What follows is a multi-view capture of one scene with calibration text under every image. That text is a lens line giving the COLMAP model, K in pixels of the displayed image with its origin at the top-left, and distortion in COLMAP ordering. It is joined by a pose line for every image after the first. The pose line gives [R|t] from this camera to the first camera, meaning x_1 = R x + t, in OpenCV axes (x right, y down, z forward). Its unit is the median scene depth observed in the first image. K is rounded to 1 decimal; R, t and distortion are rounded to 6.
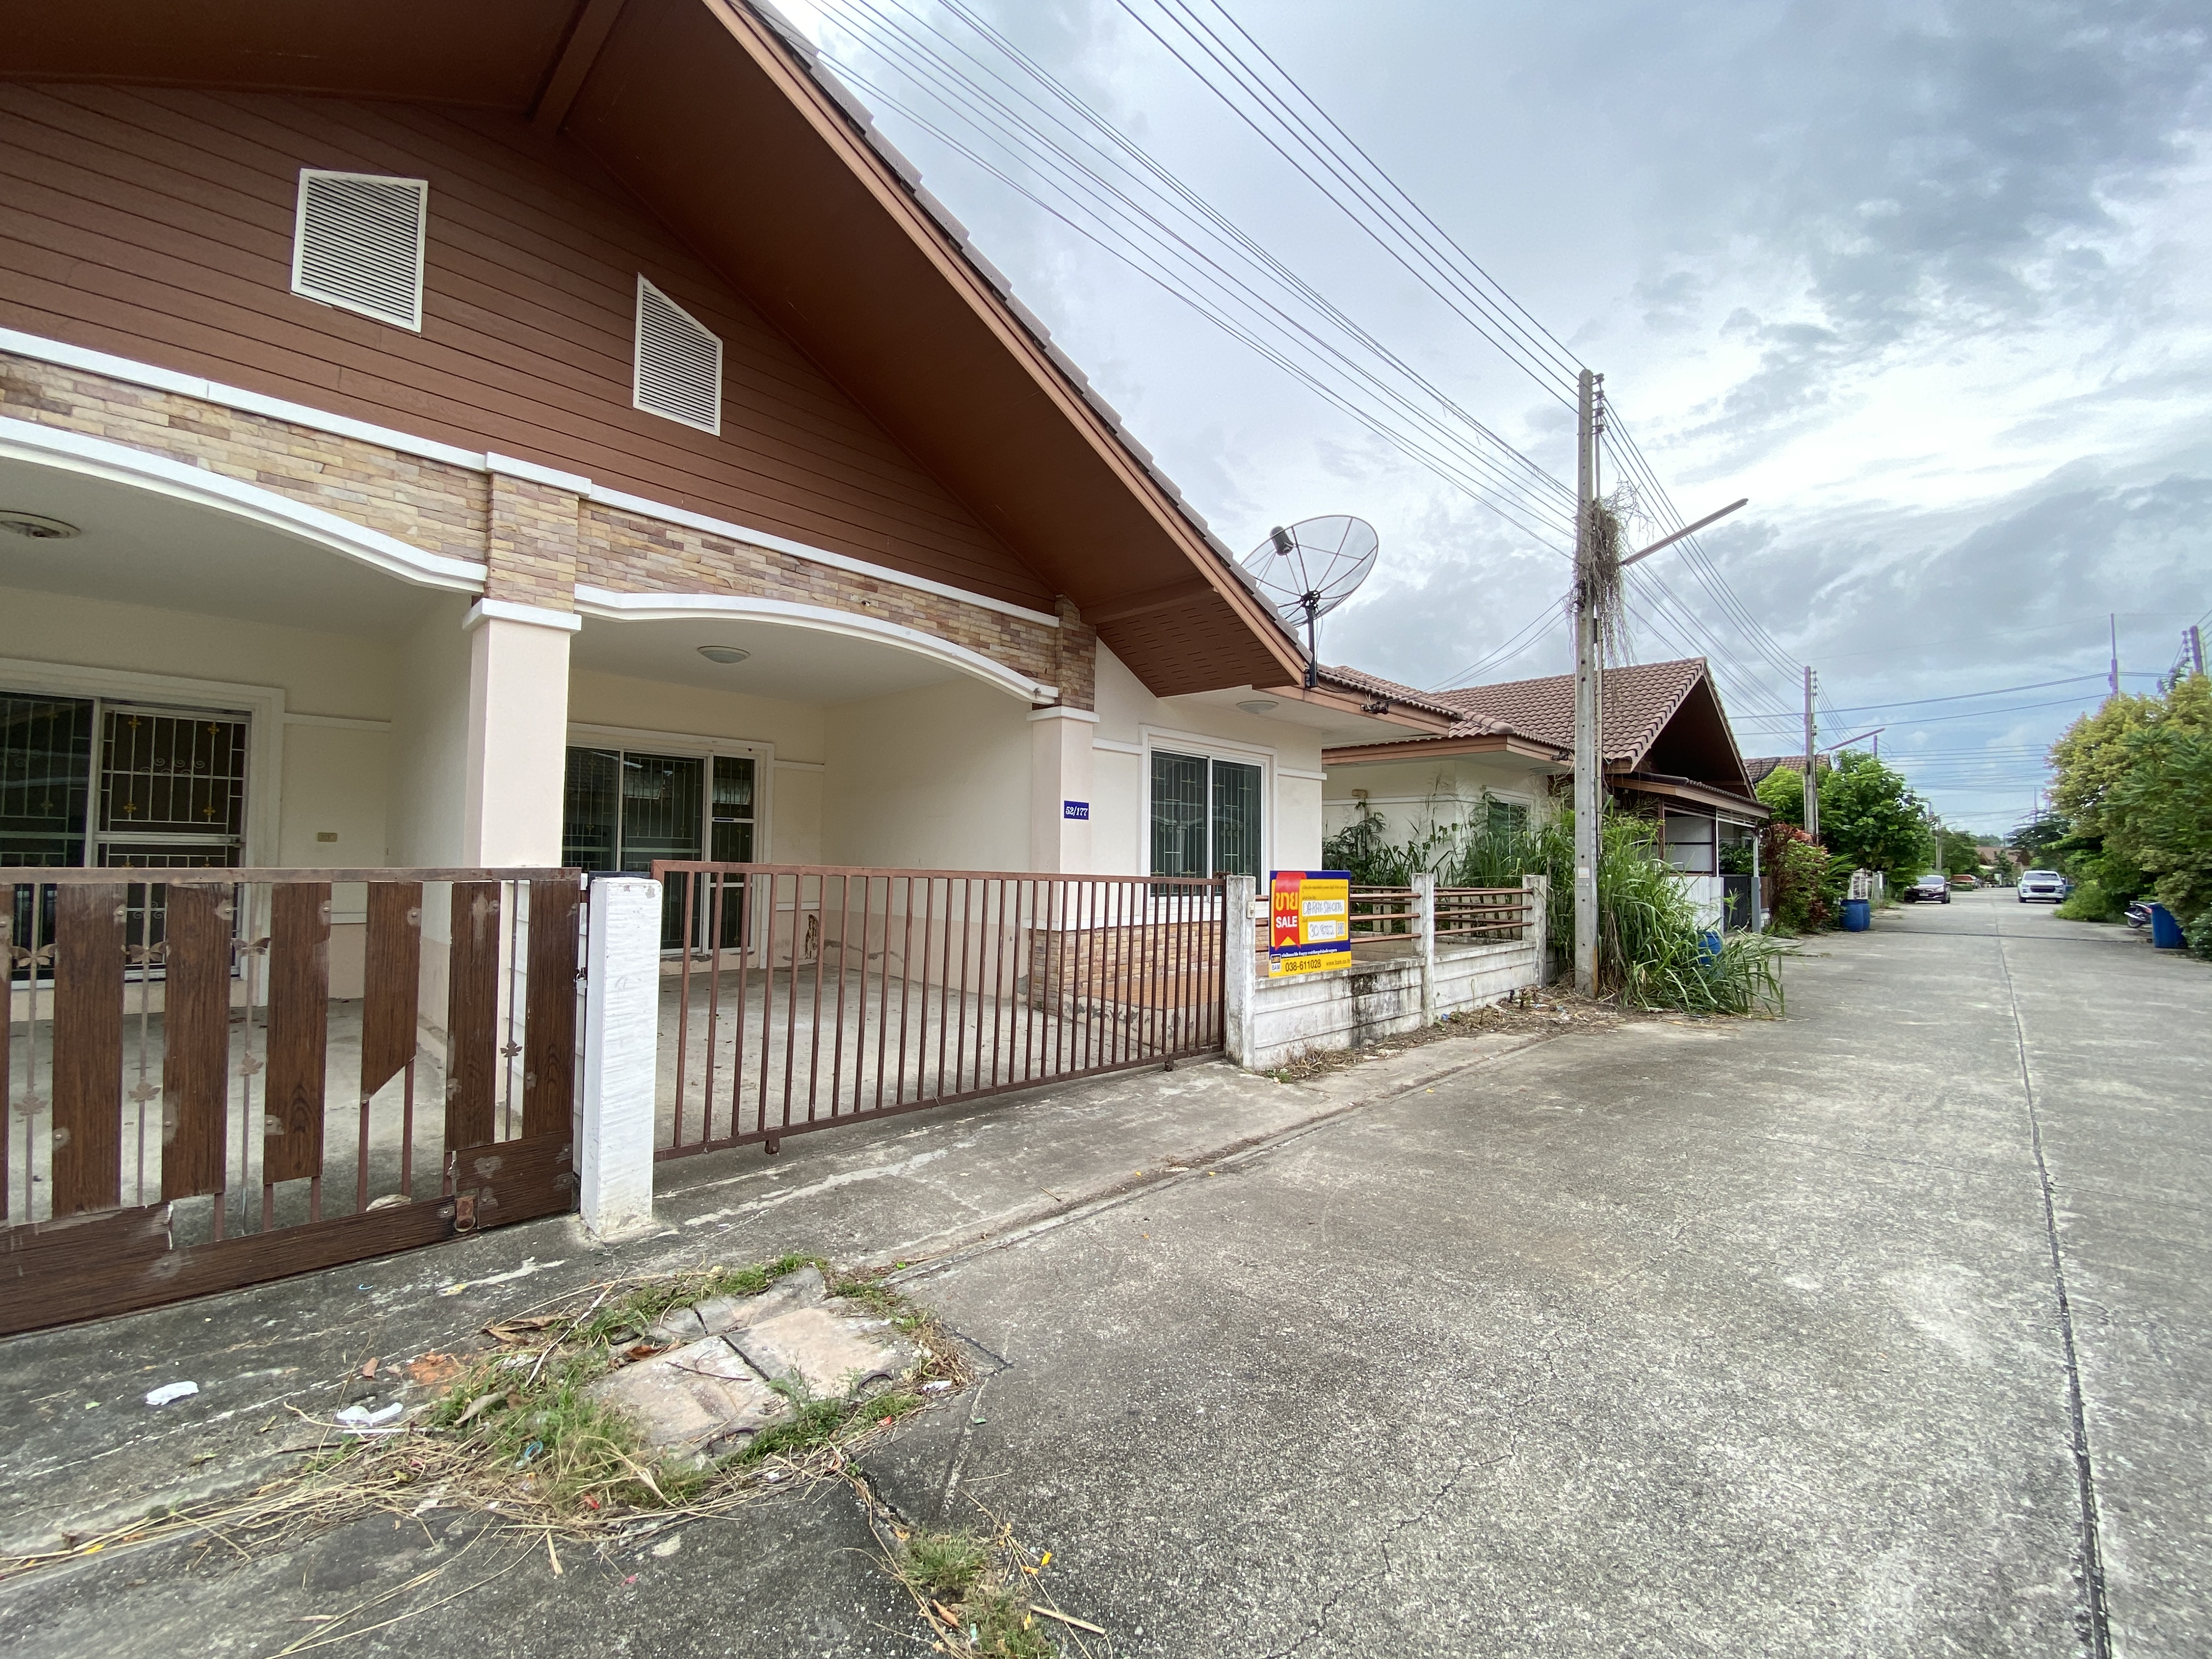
lens RADIAL K [[894.3, 0, 1106.0], [0, 894.3, 829.5], [0, 0, 1]] dist [0.024105, -0.021832]
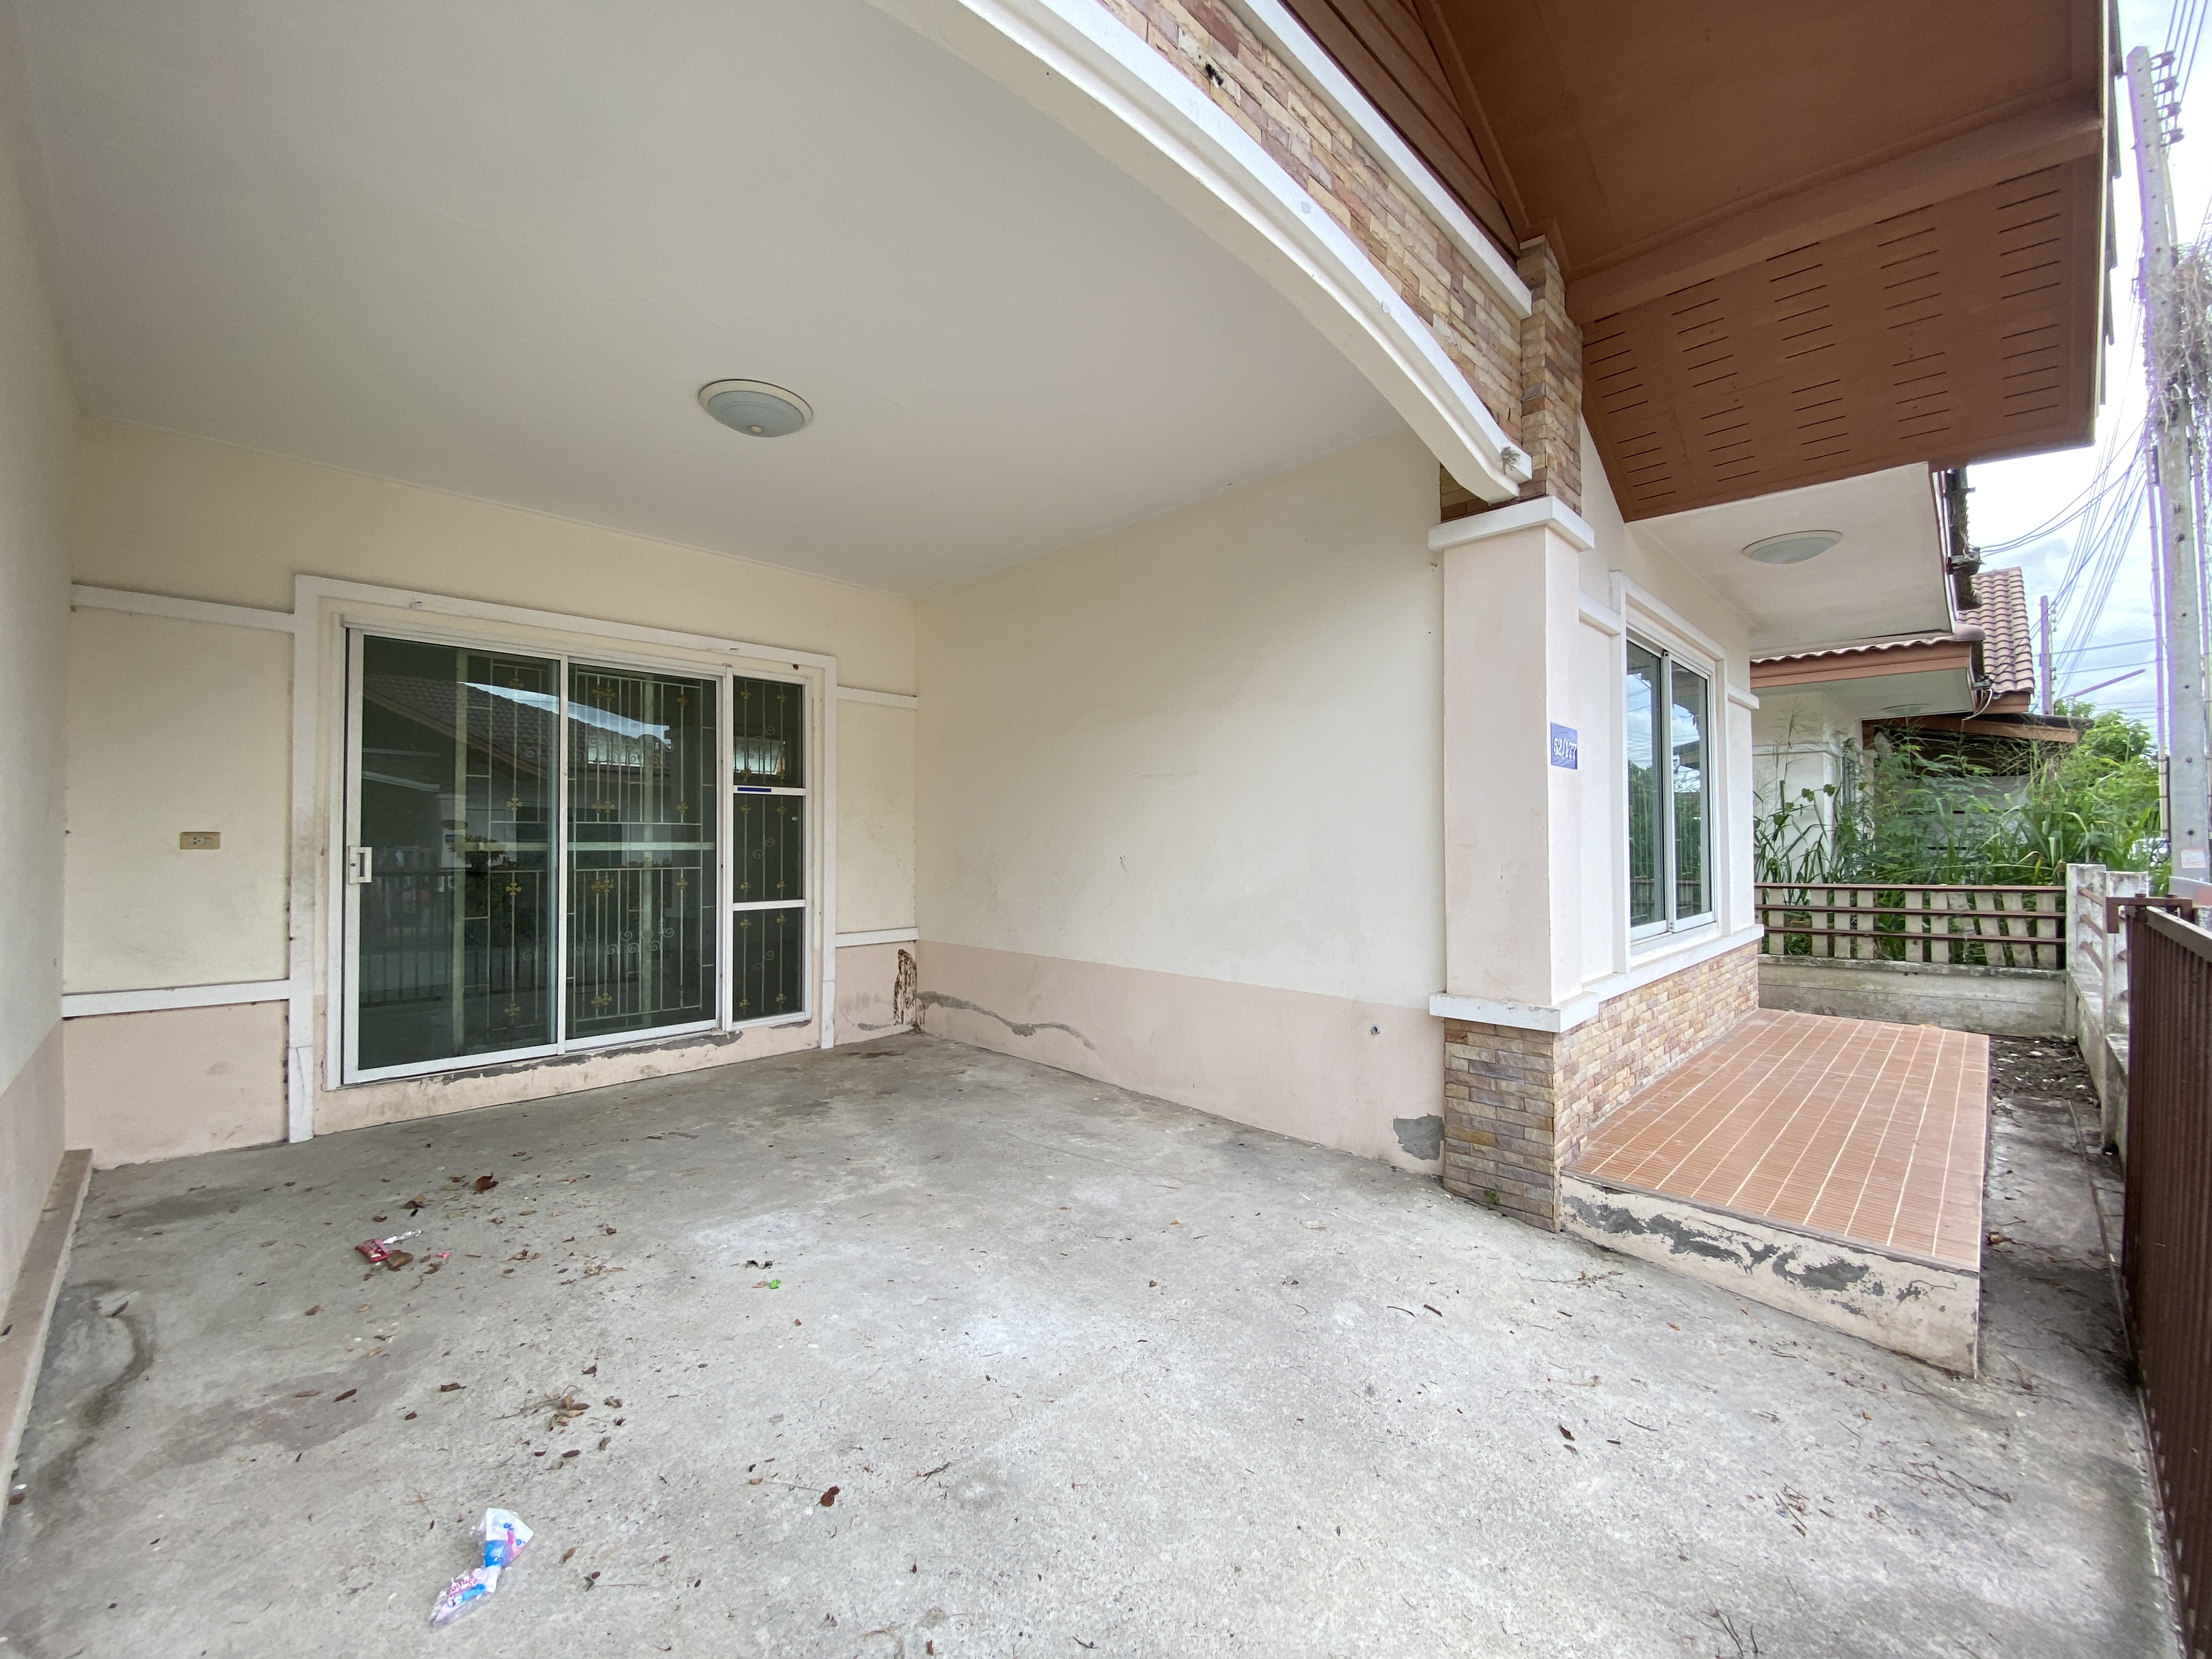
lens RADIAL K [[894.3, 0, 1106.0], [0, 894.3, 829.5], [0, 0, 1]] dist [0.024105, -0.021832]
pose [[0.999788, -0.016912, -0.011779, -0.345624], [0.017124, 0.999689, 0.018141, 0.012527], [0.011468, -0.018339, 0.999766, 0.762854]]
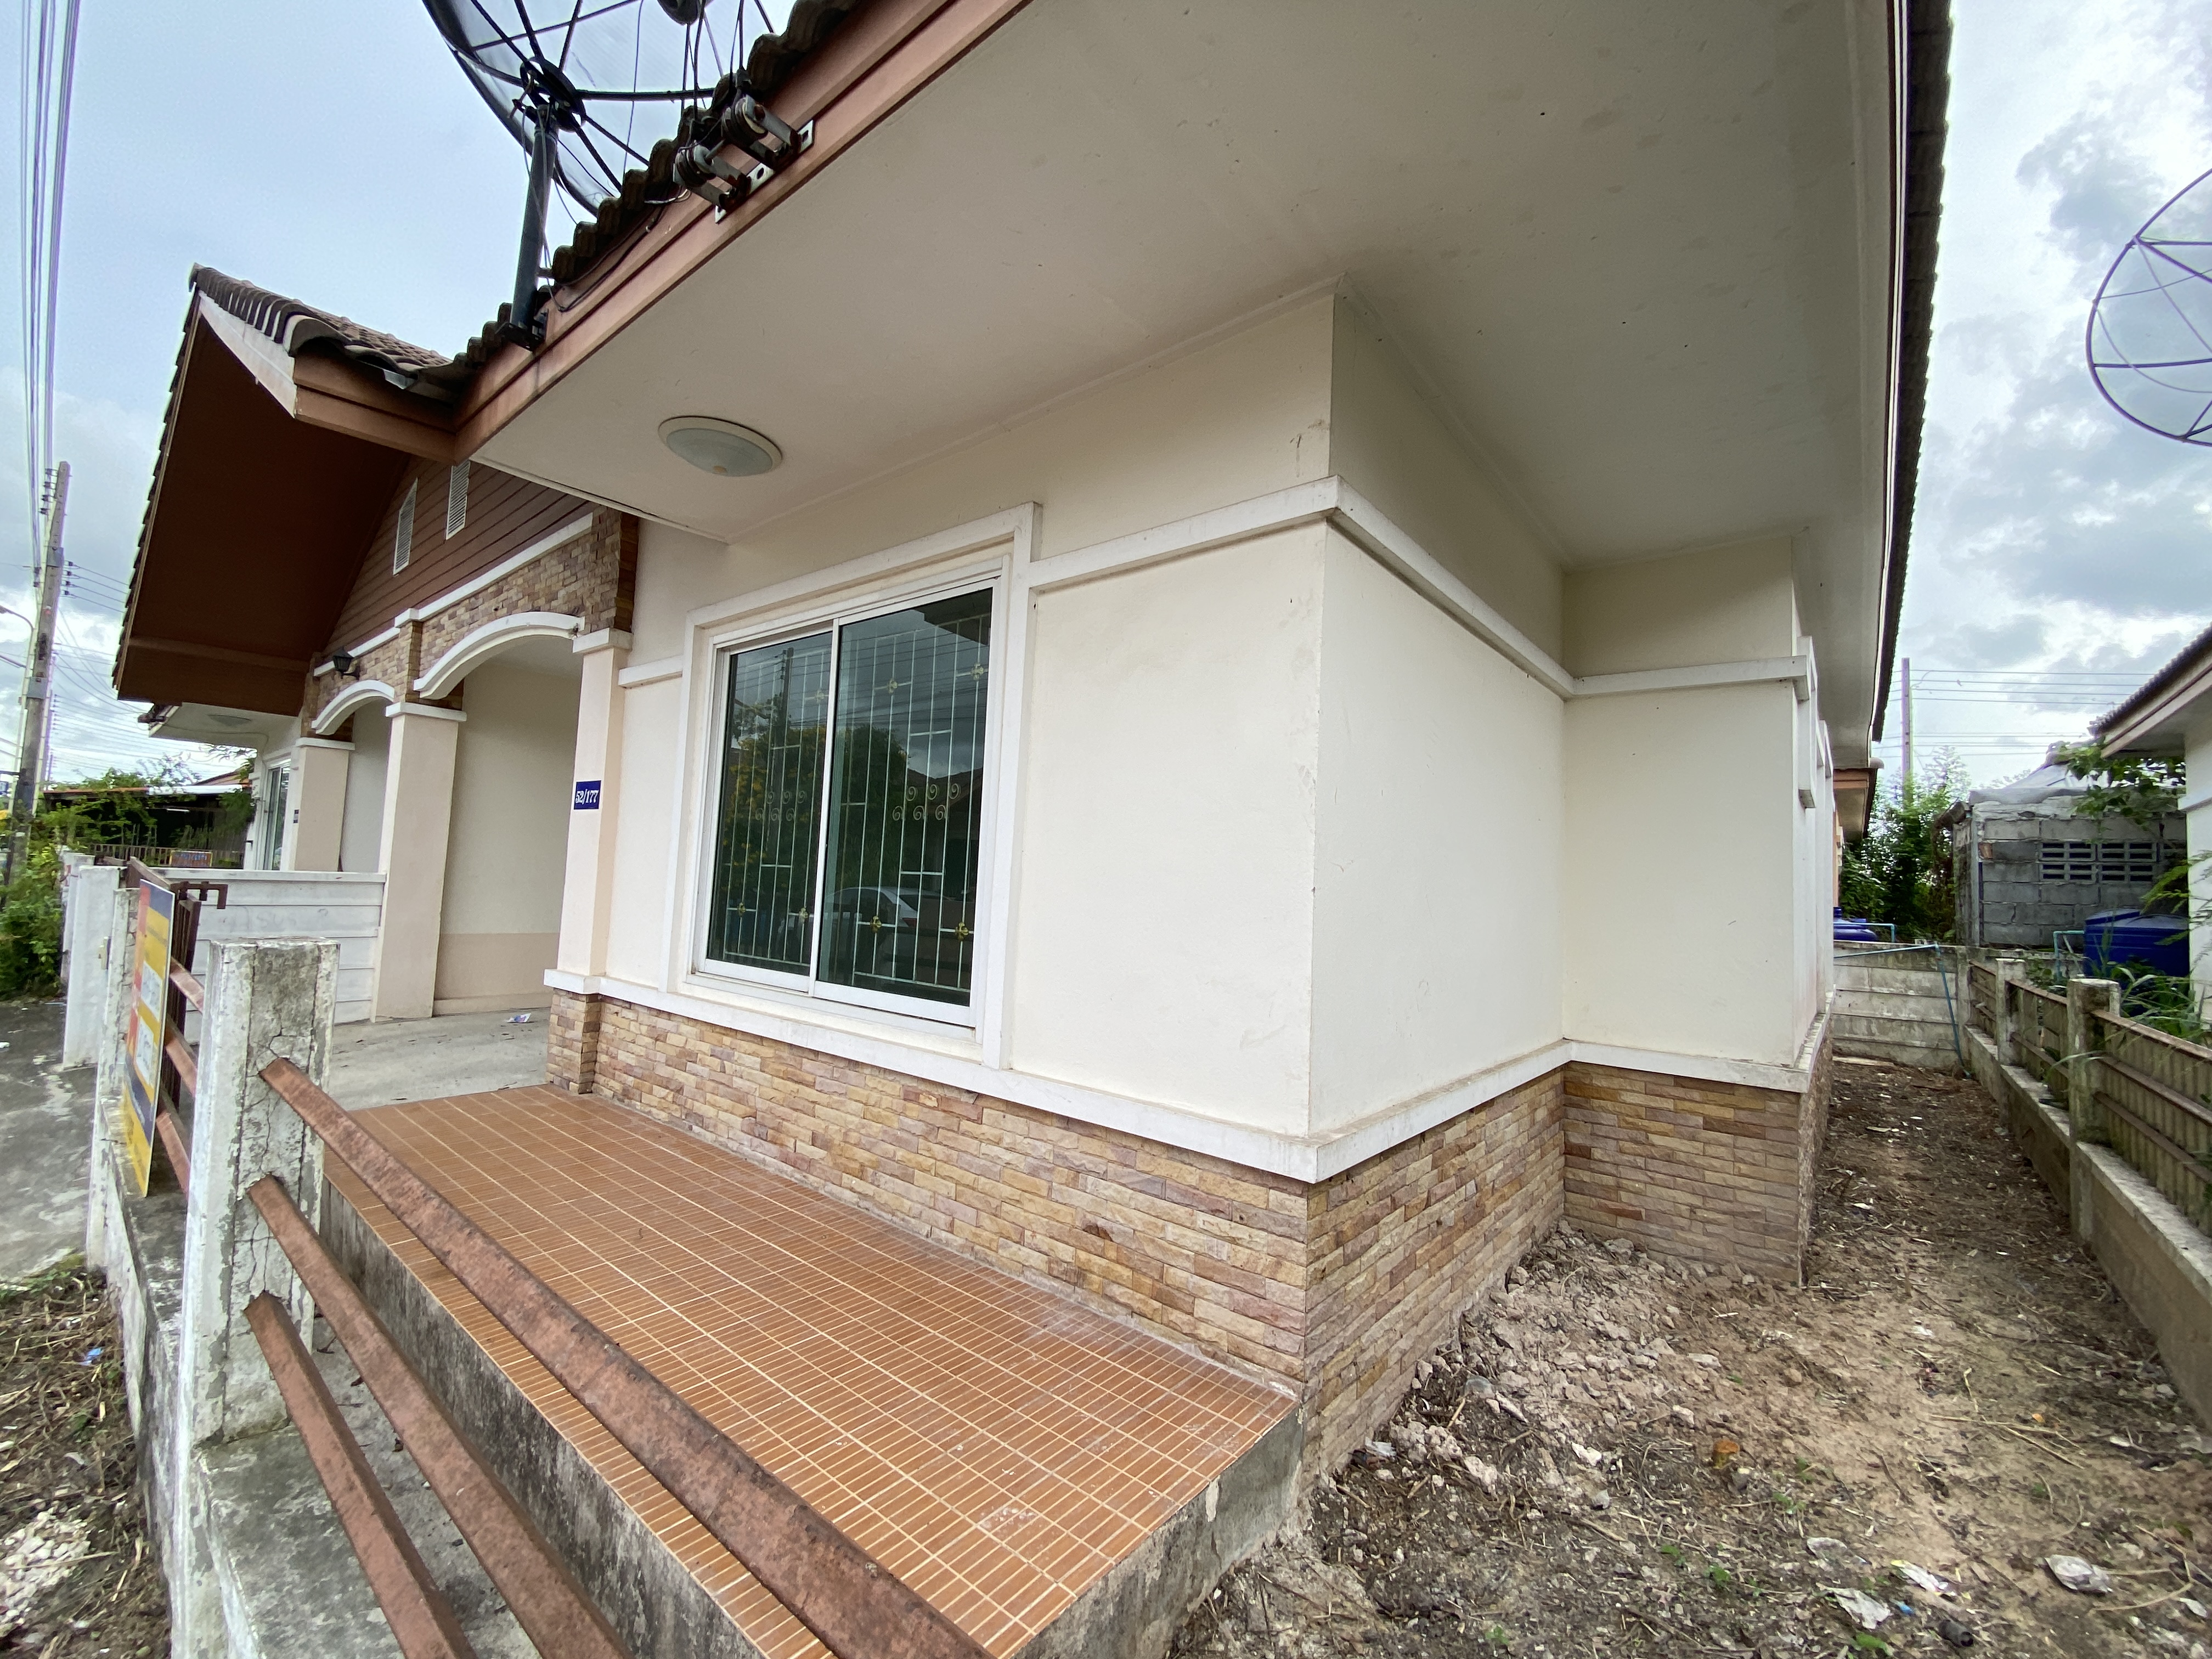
lens RADIAL K [[894.3, 0, 1106.0], [0, 894.3, 829.5], [0, 0, 1]] dist [0.024105, -0.021832]
pose [[0.082910, -0.068153, -0.994224, 0.845668], [-0.004753, 0.997620, -0.068782, 0.059948], [0.996546, 0.010428, 0.082389, 1.778467]]
